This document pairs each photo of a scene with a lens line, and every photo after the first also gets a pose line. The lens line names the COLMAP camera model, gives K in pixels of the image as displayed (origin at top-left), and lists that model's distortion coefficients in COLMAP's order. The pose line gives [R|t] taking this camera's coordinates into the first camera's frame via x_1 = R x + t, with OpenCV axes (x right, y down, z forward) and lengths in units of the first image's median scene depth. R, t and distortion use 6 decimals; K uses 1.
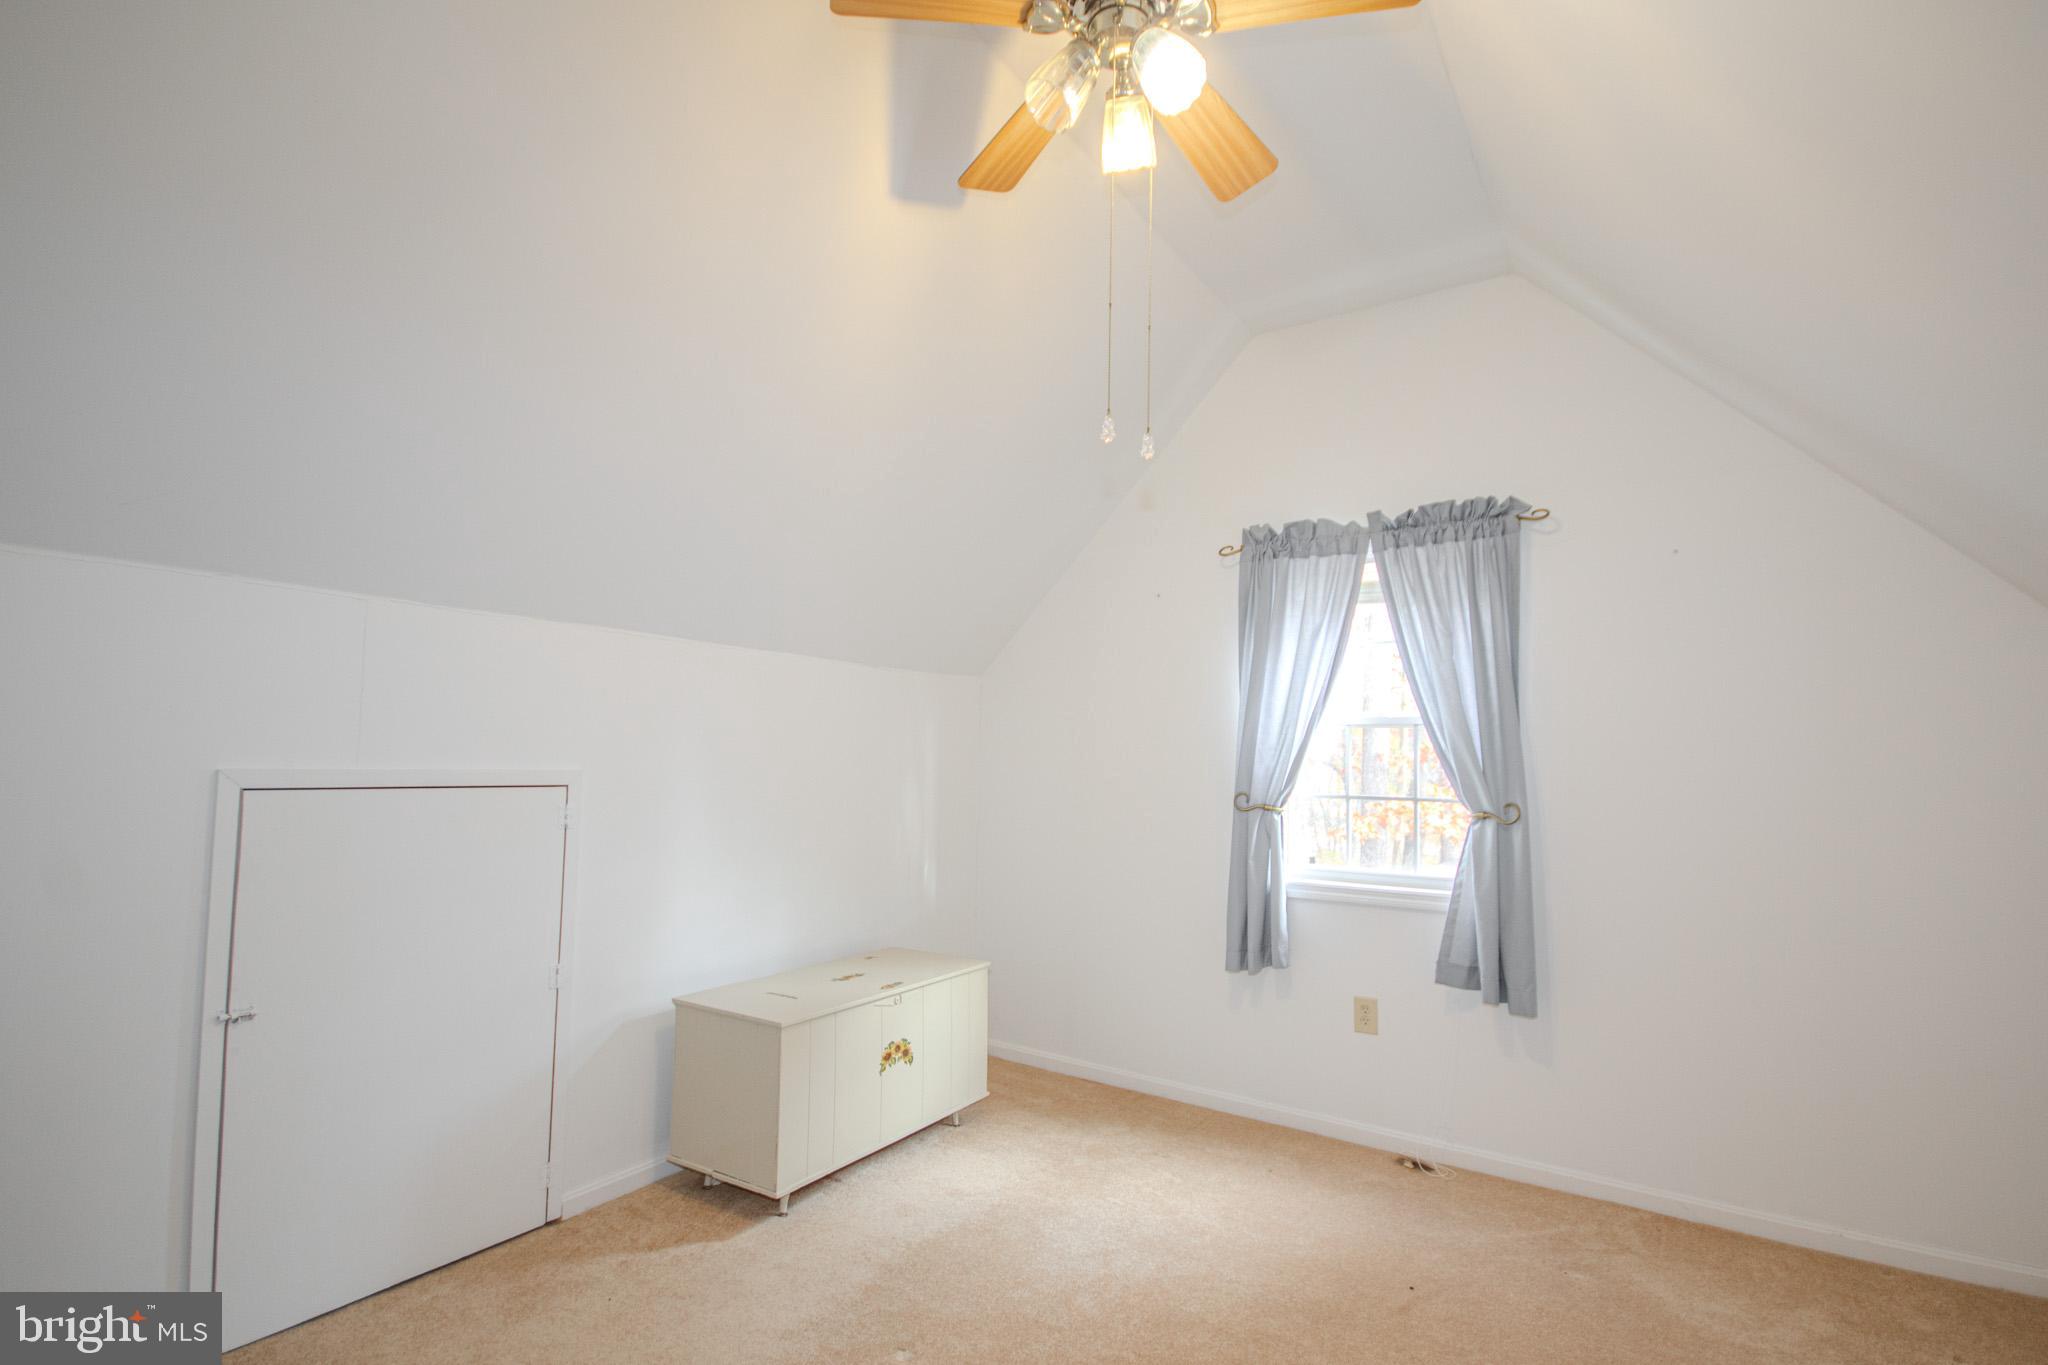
lens RADIAL K [[945.3, 0, 1039.4], [0, 945.3, 718.9], [0, 0, 1]] dist [0.002022, 0.000223]
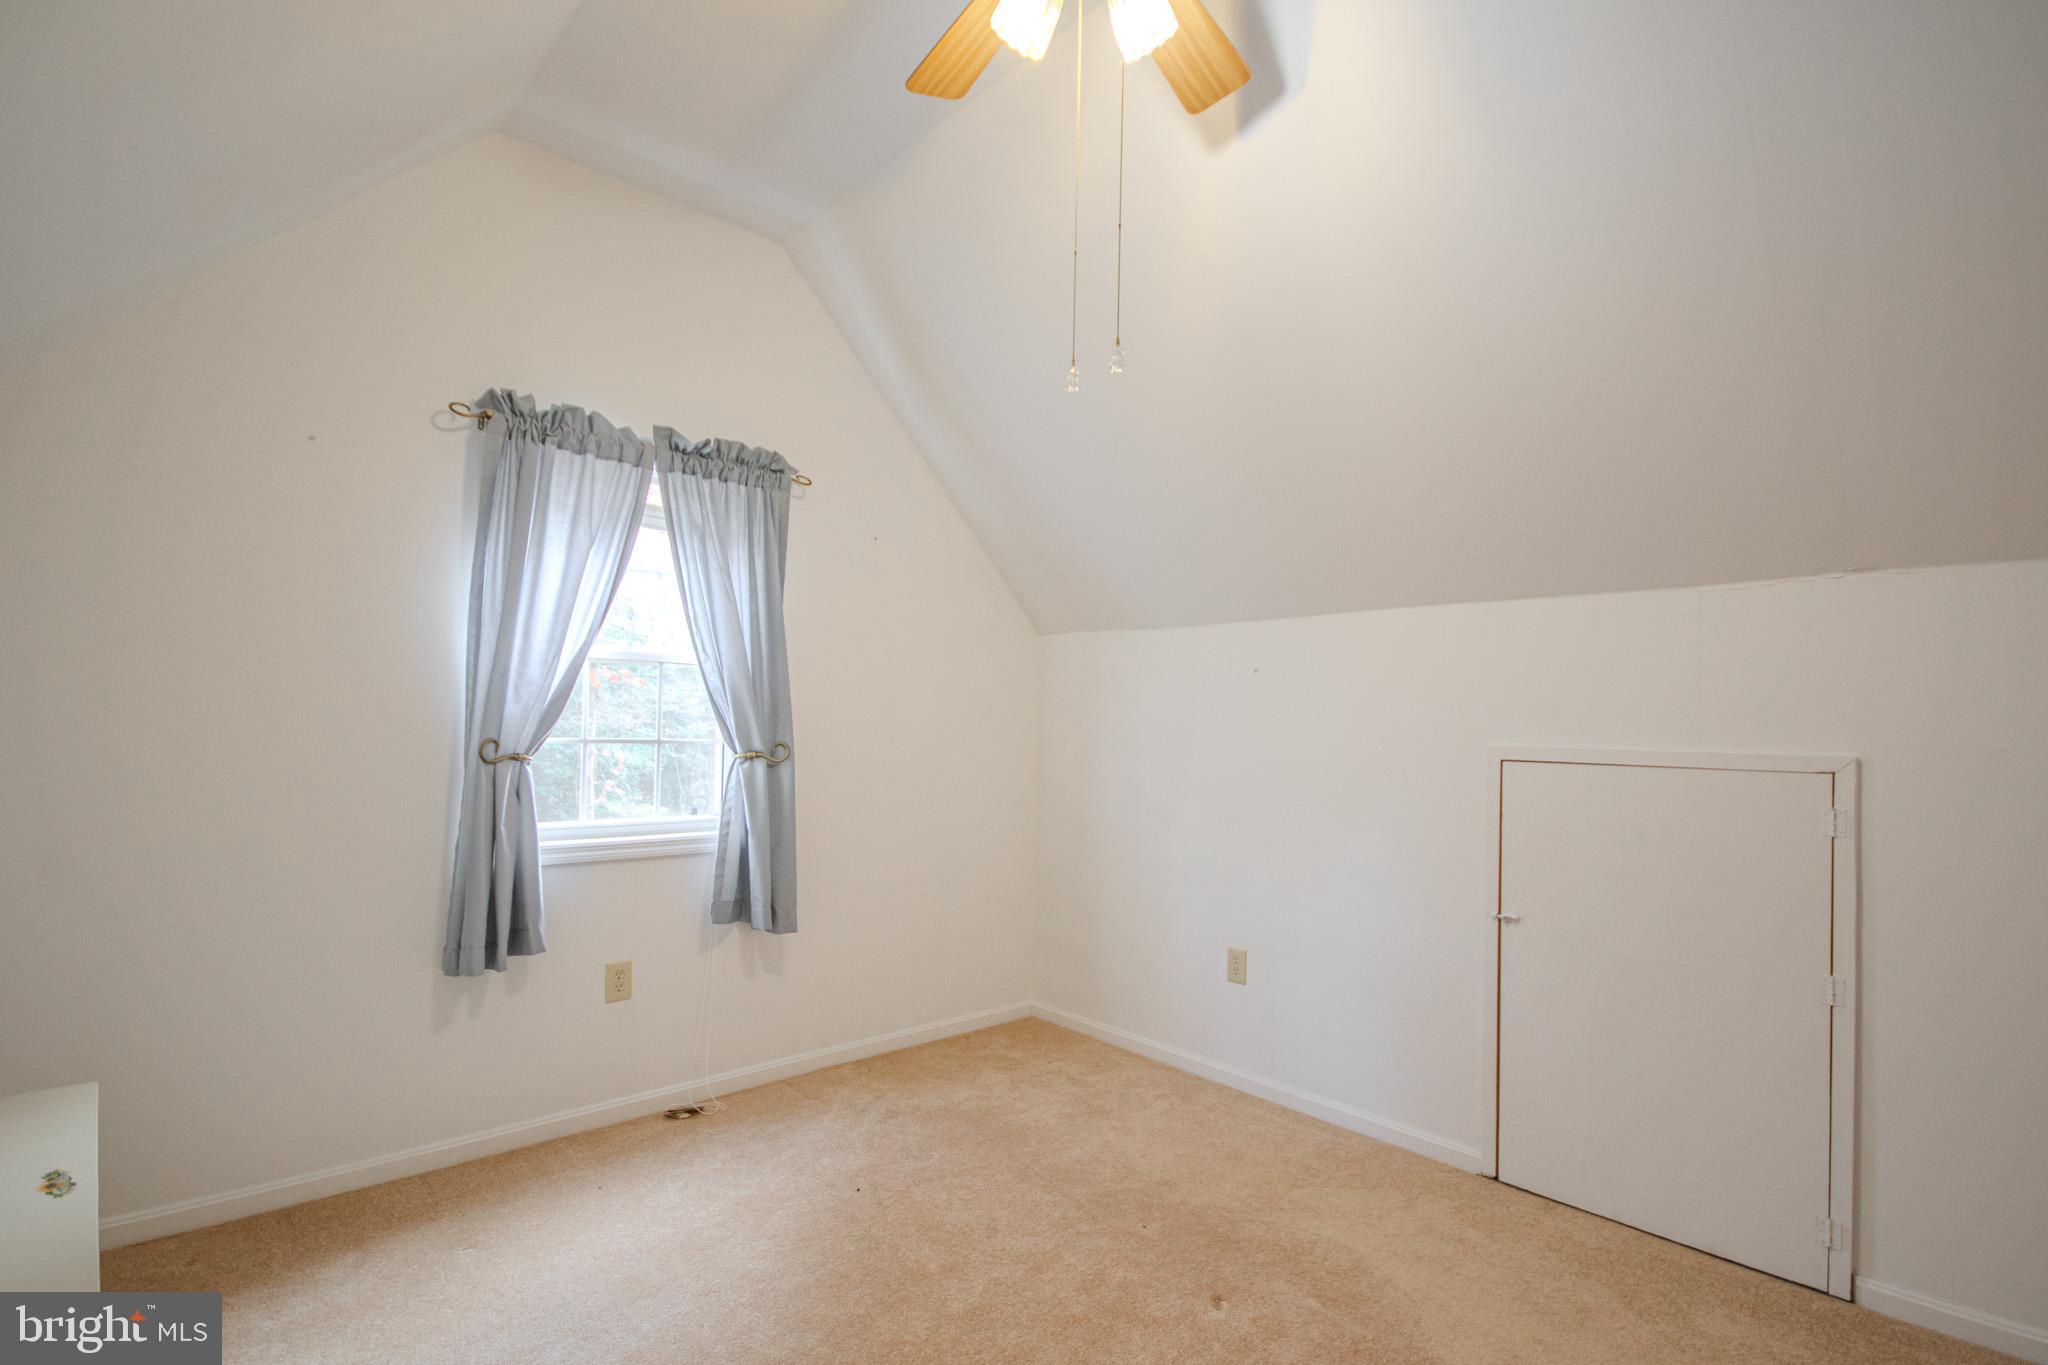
lens RADIAL K [[945.3, 0, 1039.4], [0, 945.3, 718.9], [0, 0, 1]] dist [0.002022, 0.000223]
pose [[0.243718, -0.004813, 0.969834, -0.439760], [-0.059891, 0.998004, 0.020003, 0.021148], [-0.967995, -0.062959, 0.242944, 0.412499]]
